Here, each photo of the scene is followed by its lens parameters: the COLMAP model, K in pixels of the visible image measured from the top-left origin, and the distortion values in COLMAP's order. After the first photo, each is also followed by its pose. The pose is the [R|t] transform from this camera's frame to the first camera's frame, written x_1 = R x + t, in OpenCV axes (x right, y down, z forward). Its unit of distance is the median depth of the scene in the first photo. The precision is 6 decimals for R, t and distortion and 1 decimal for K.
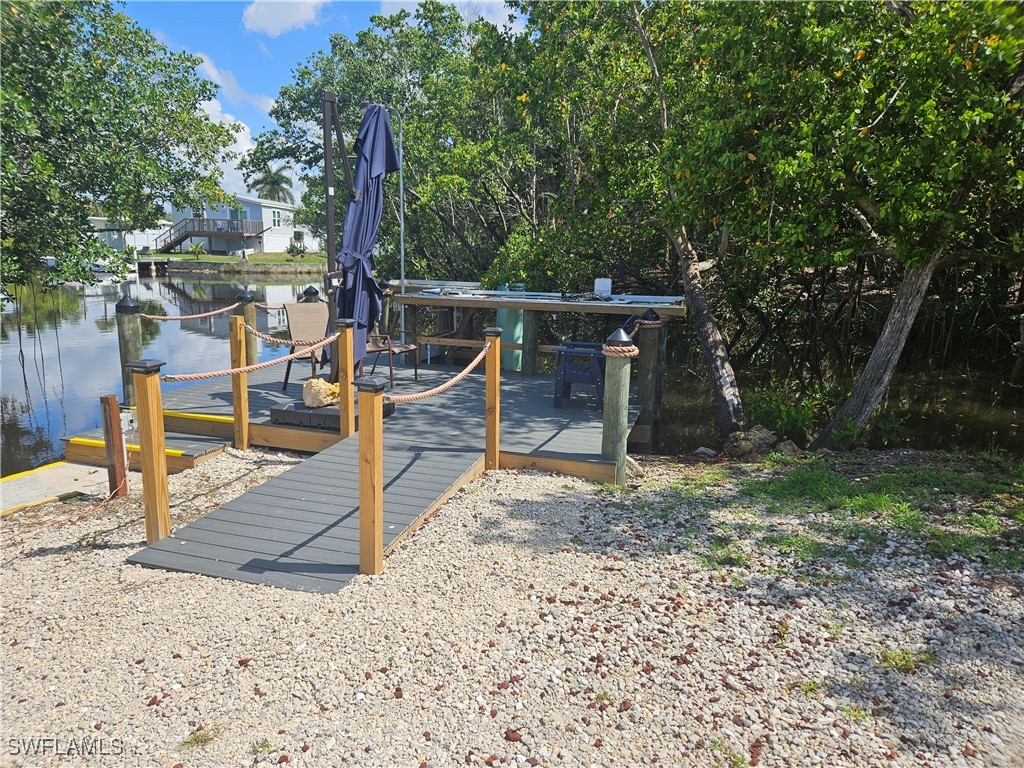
lens RADIAL K [[692.0, 0, 512.0], [0, 692.0, 384.0], [0, 0, 1]] dist [0.065631, -0.057567]
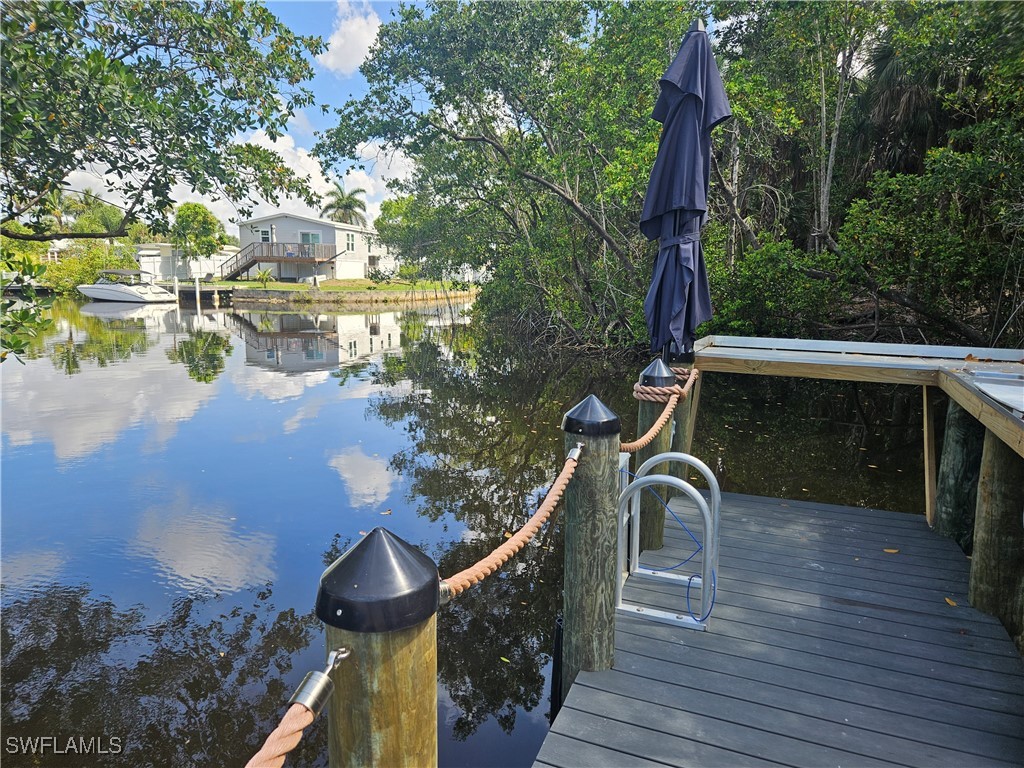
lens RADIAL K [[689.2, 0, 512.0], [0, 689.2, 384.0], [0, 0, 1]] dist [0.048308, 0.000556]
pose [[0.996456, 0.007229, -0.083809, -0.057029], [-0.010219, 0.999325, -0.035300, -0.025467], [0.083497, 0.036031, 0.995856, 0.142560]]
